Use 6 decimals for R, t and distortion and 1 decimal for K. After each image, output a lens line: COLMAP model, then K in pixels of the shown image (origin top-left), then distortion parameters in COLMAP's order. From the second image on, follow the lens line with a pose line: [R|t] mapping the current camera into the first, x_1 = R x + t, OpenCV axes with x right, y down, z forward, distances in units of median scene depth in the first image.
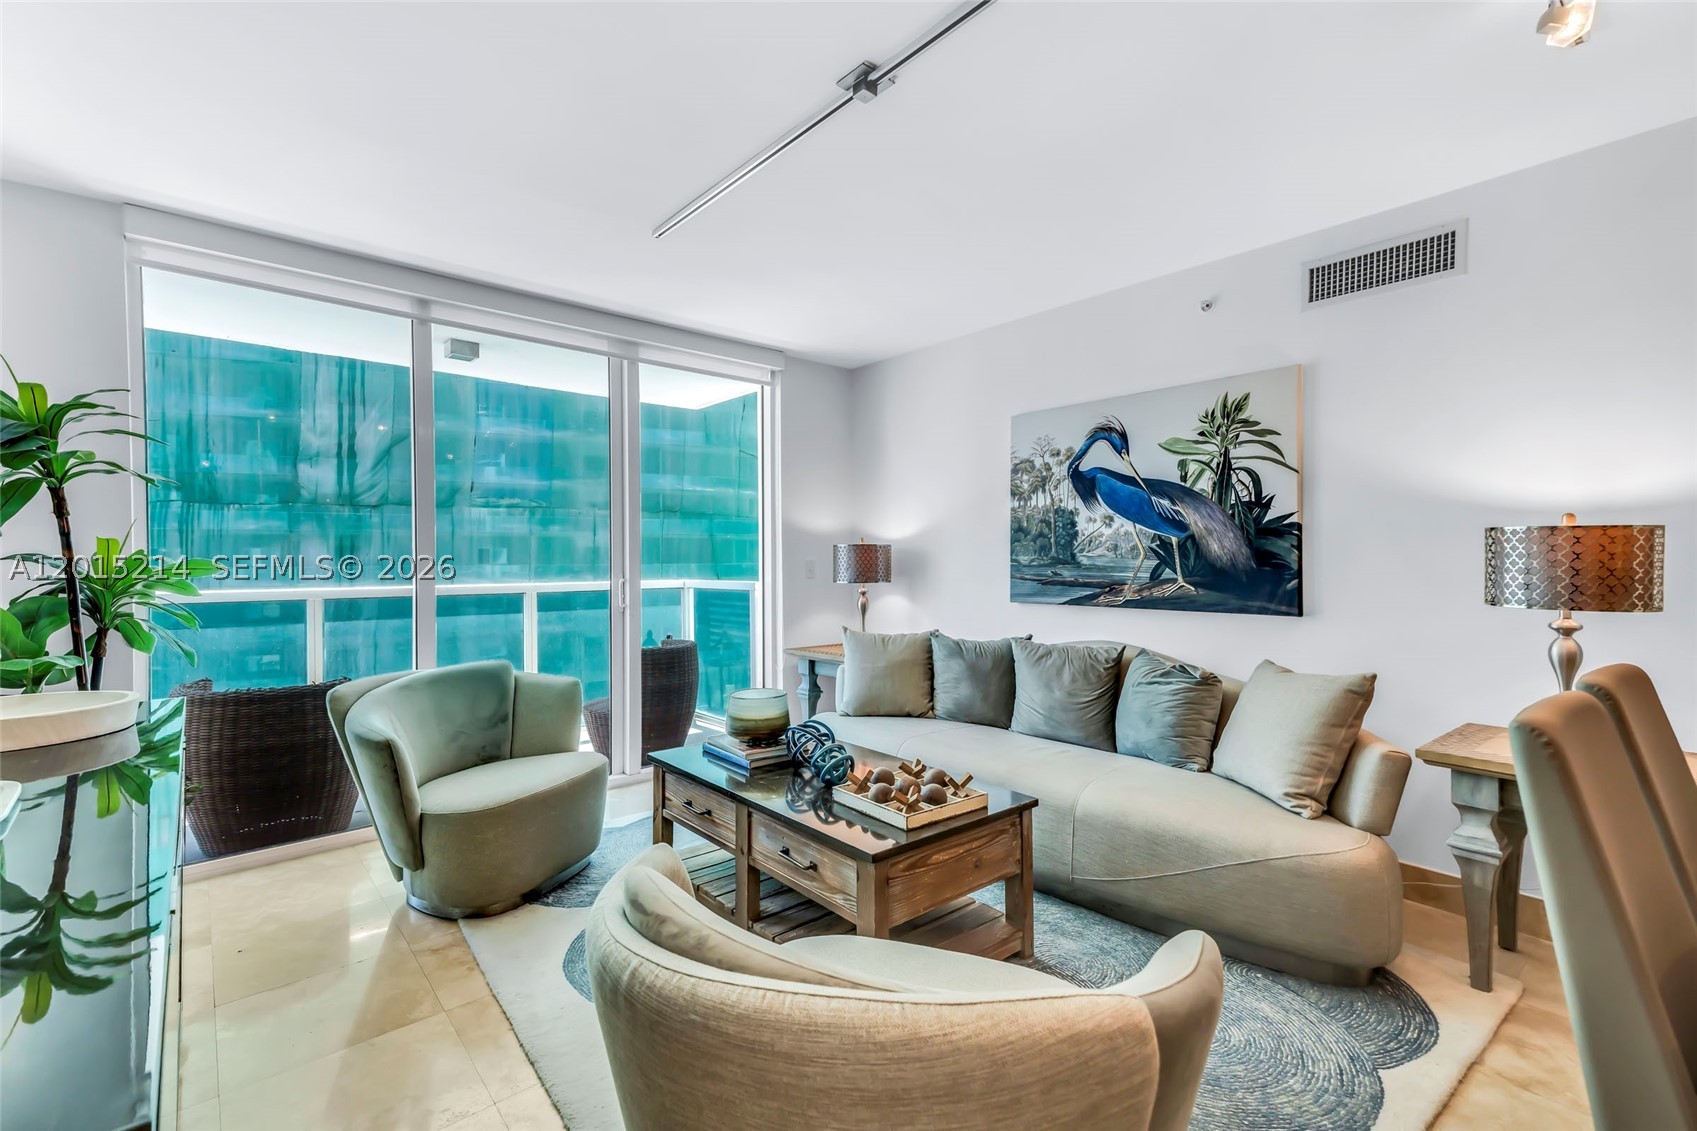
lens RADIAL K [[733.7, 0, 855.1], [0, 733.7, 562.6], [0, 0, 1]] dist [0.011974, 0.000102]
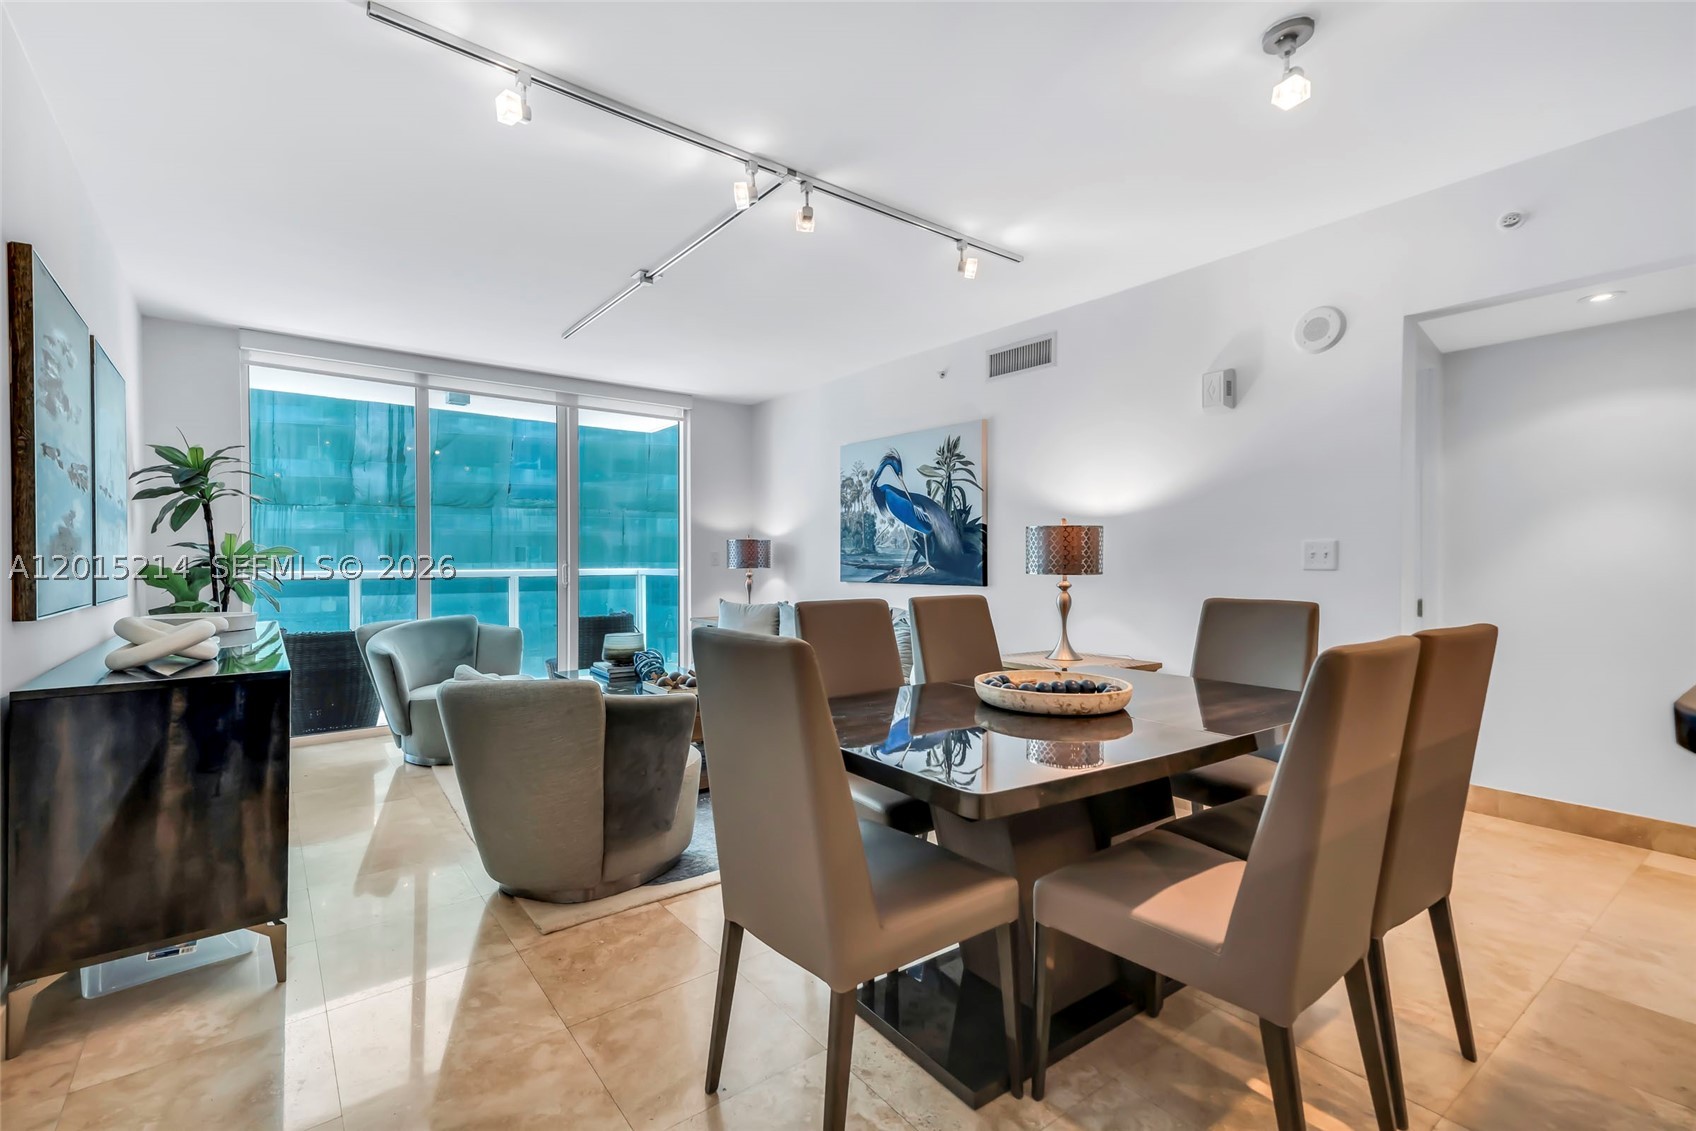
lens RADIAL K [[768.8, 0, 883.5], [0, 768.8, 563.8], [0, 0, 1]] dist [-0.016094, 0.013710]
pose [[0.999096, 0.002425, -0.042434, 0.398675], [-0.002406, 0.999997, 0.000497, 0.022916], [0.042435, -0.000394, 0.999099, -0.489426]]
